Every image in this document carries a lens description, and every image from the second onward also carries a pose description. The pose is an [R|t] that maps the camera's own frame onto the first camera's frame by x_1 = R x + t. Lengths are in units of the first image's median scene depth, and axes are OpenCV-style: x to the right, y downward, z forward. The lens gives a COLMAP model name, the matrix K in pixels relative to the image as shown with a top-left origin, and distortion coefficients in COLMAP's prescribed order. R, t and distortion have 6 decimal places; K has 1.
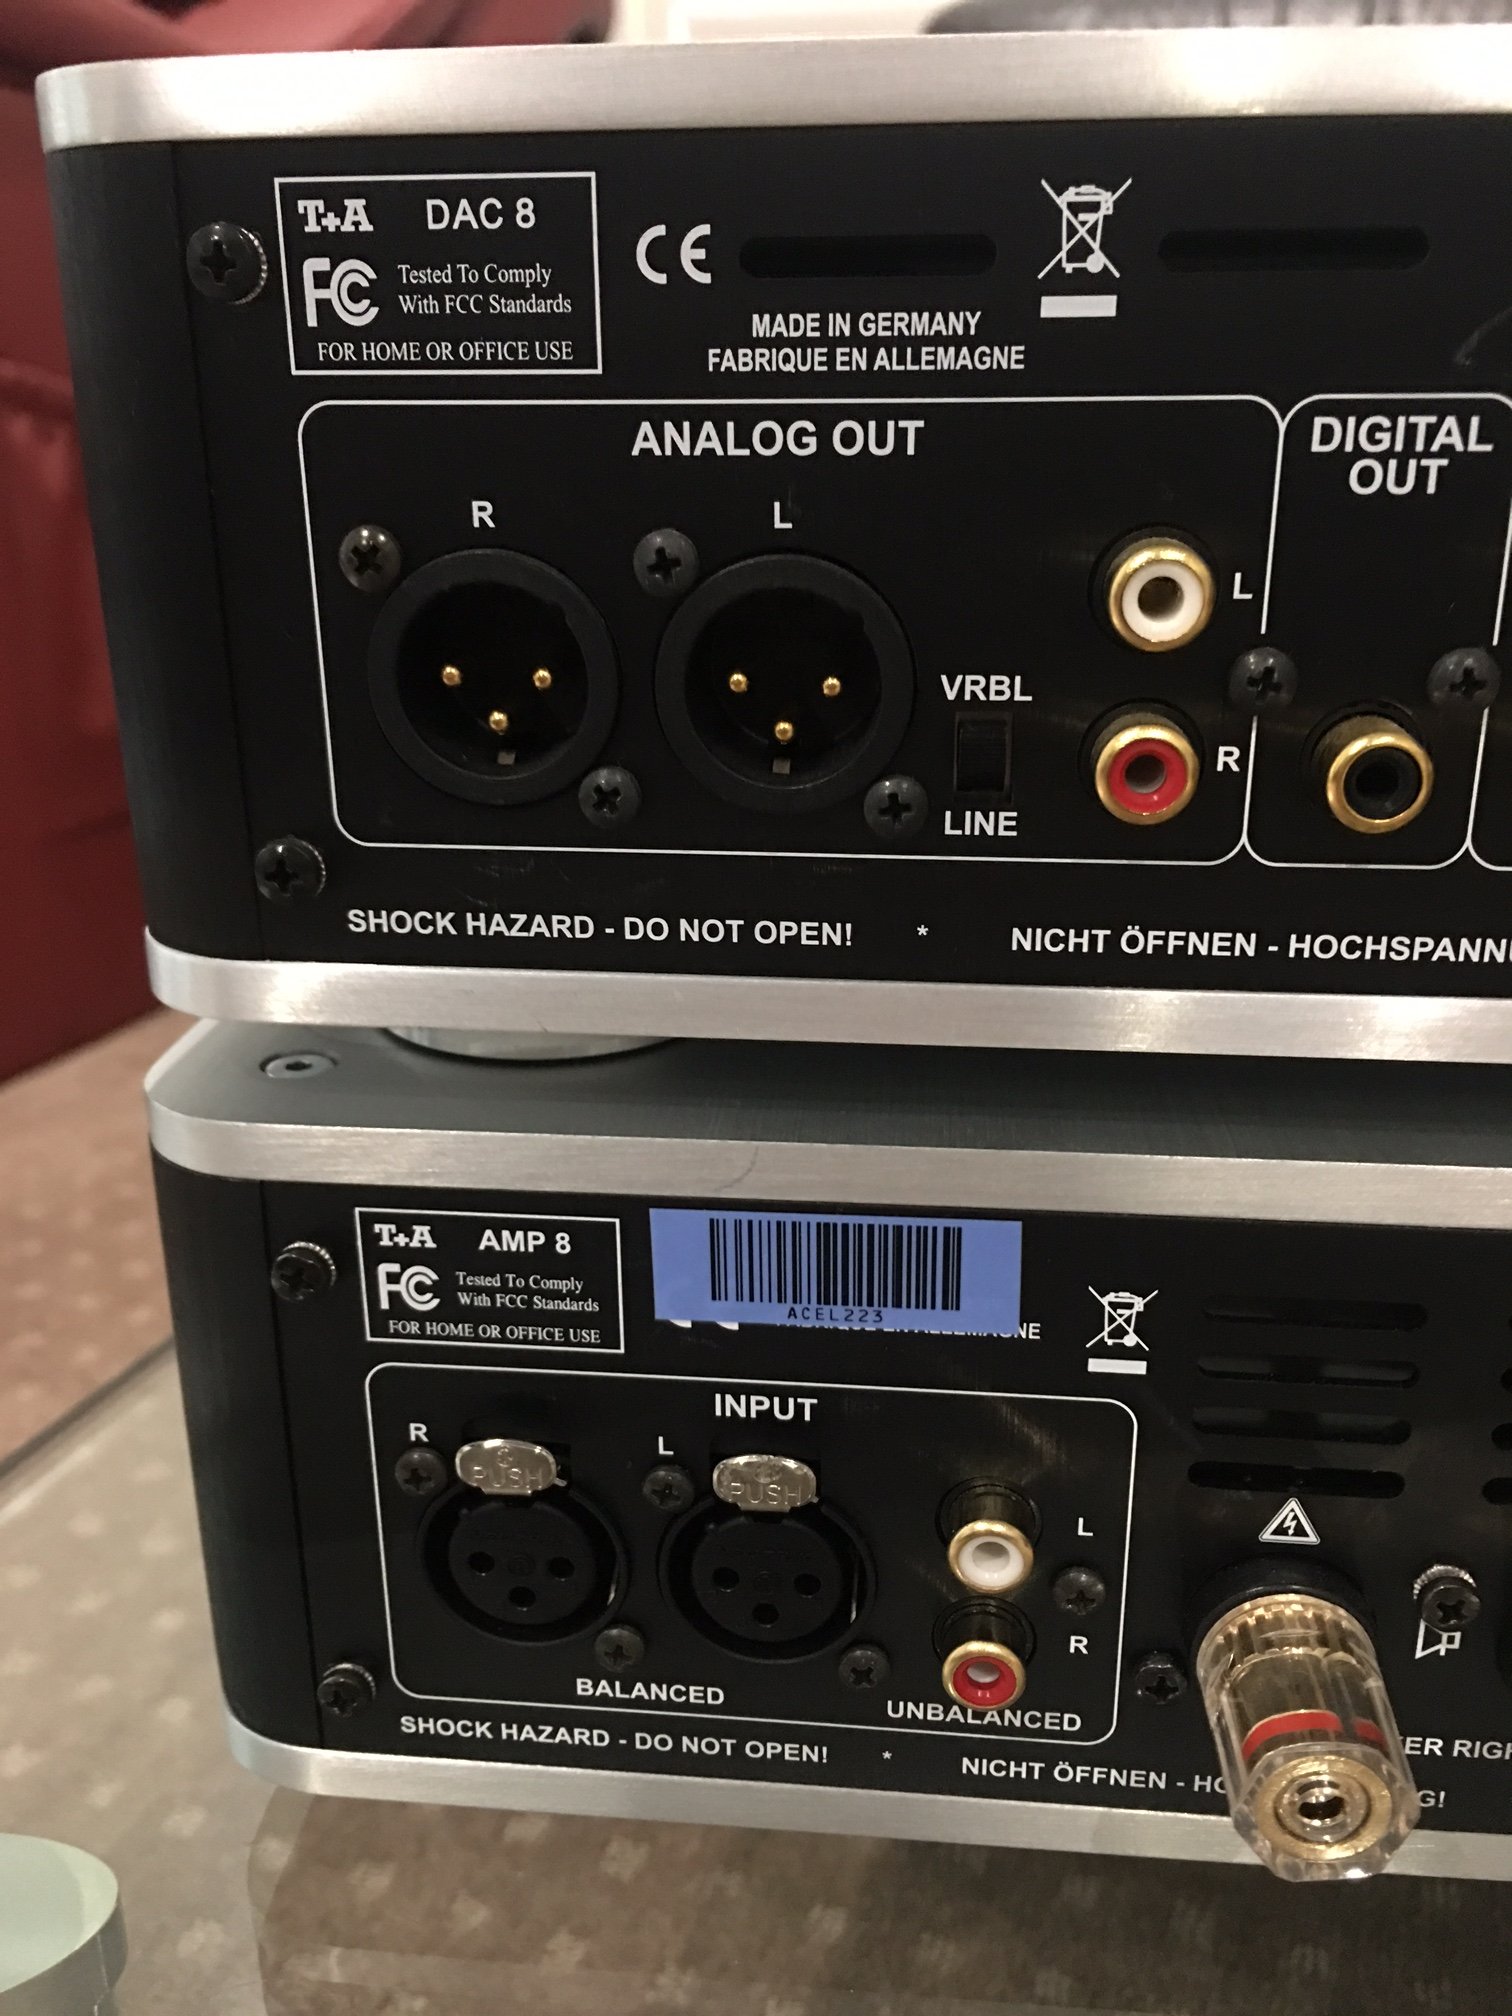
lens RADIAL K [[1759.4, 0, 743.7], [0, 1759.4, 1002.2], [0, 0, 1]] dist [0.065114, -0.116622]
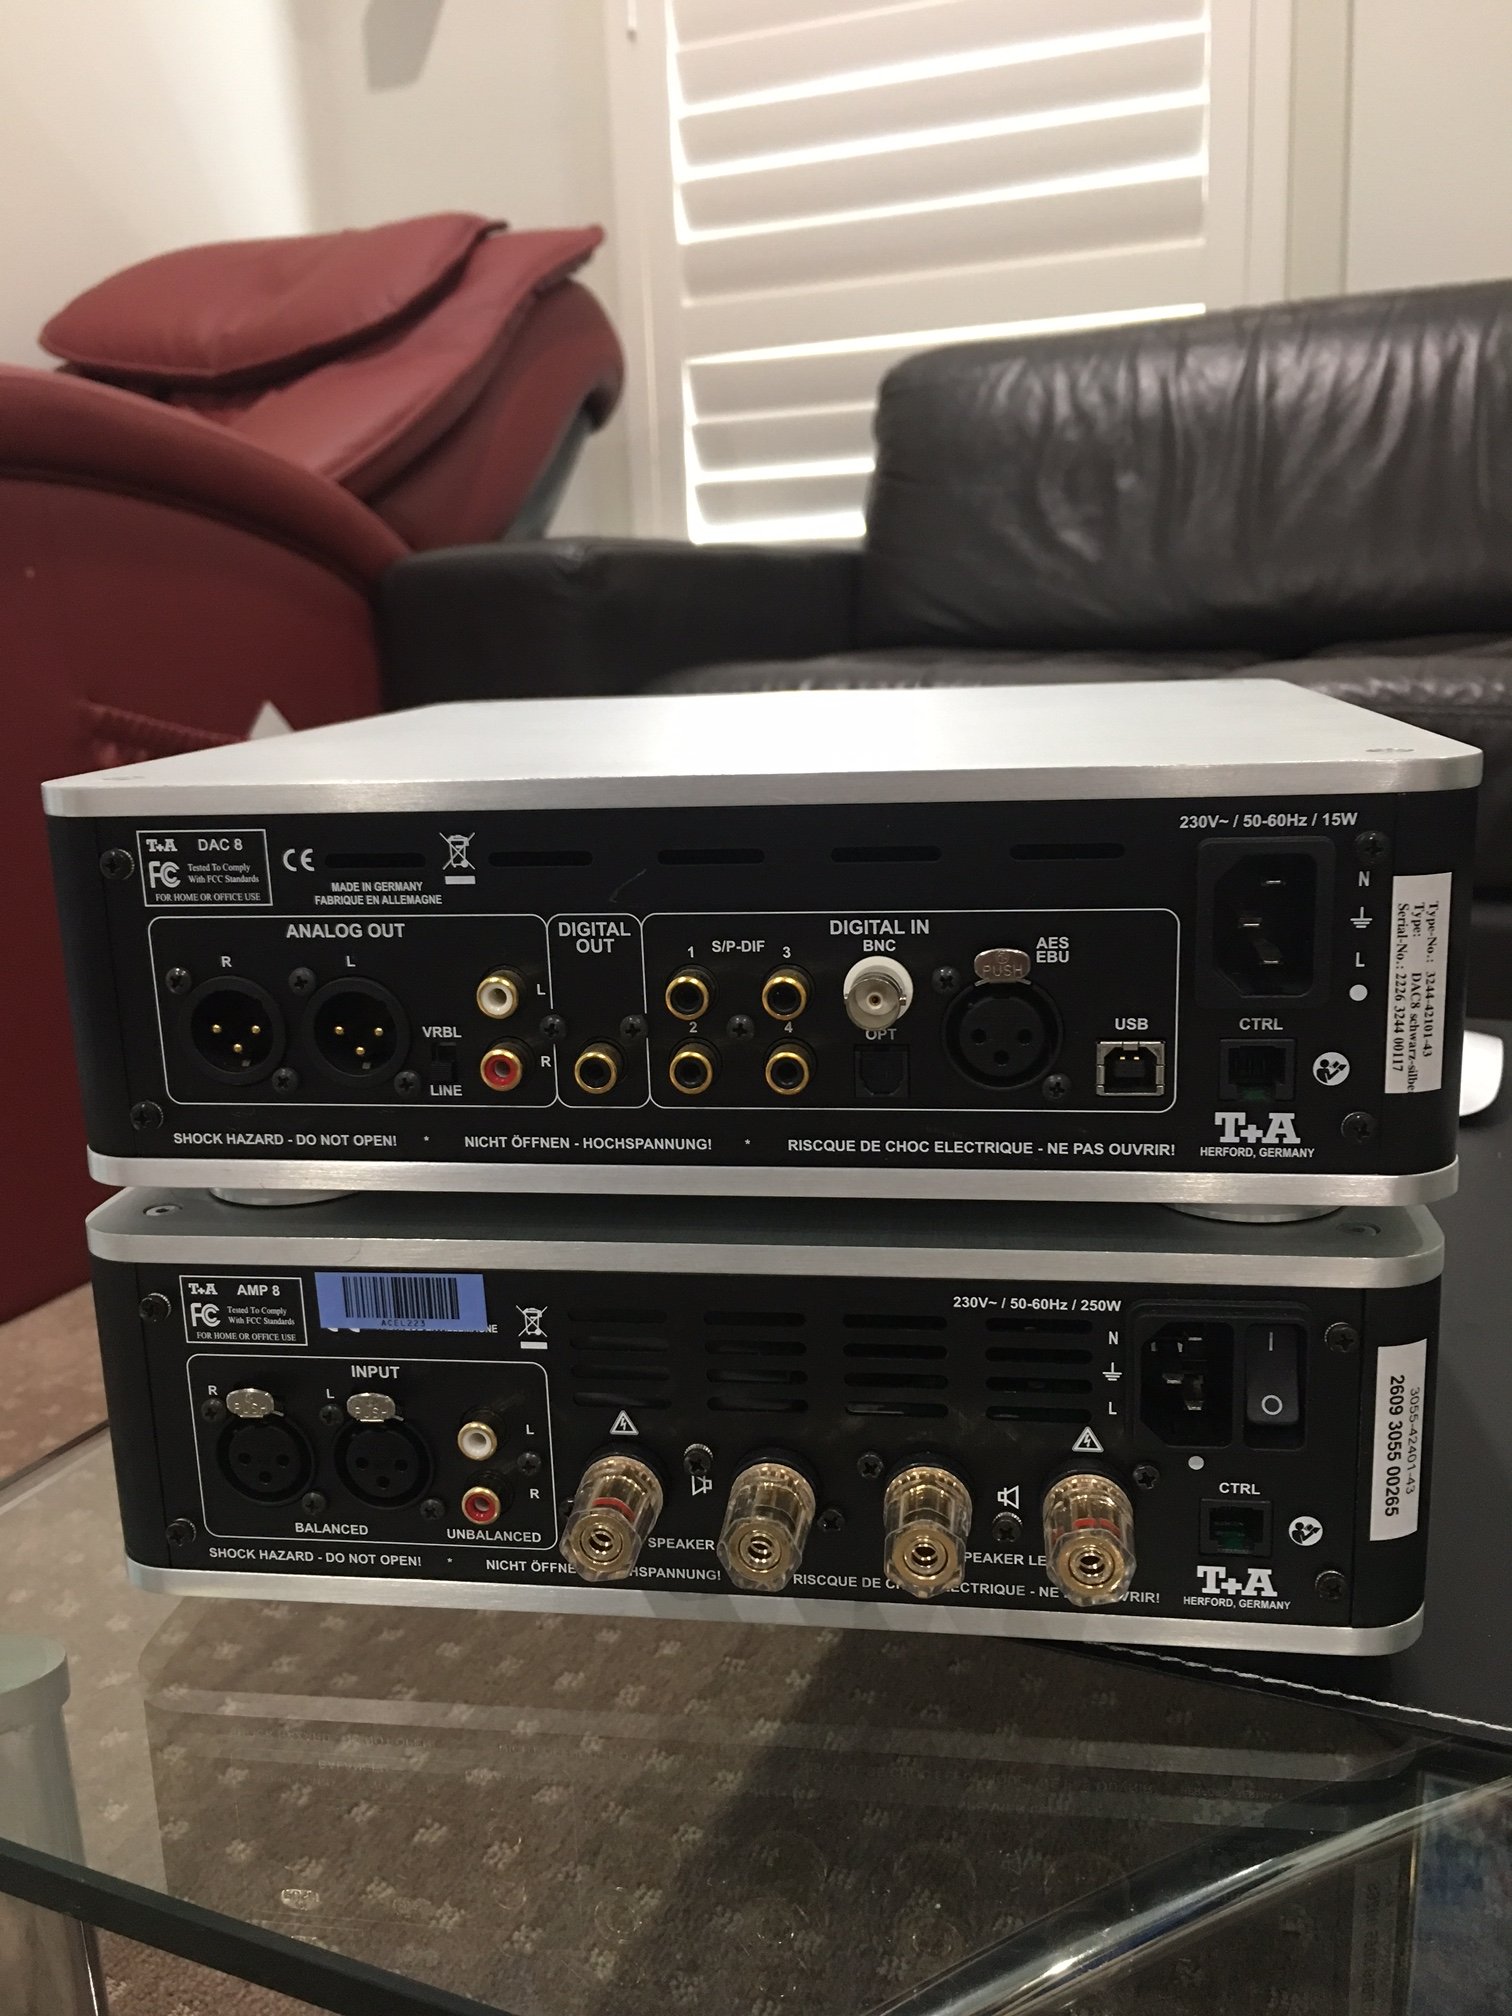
lens RADIAL K [[1759.4, 0, 746.7], [0, 1759.4, 1003.5], [0, 0, 1]] dist [0.065114, -0.116622]
pose [[0.998729, -0.017428, -0.047288, 0.595977], [0.011563, 0.992513, -0.121591, 0.063333], [0.049053, 0.120890, 0.991453, -1.166413]]
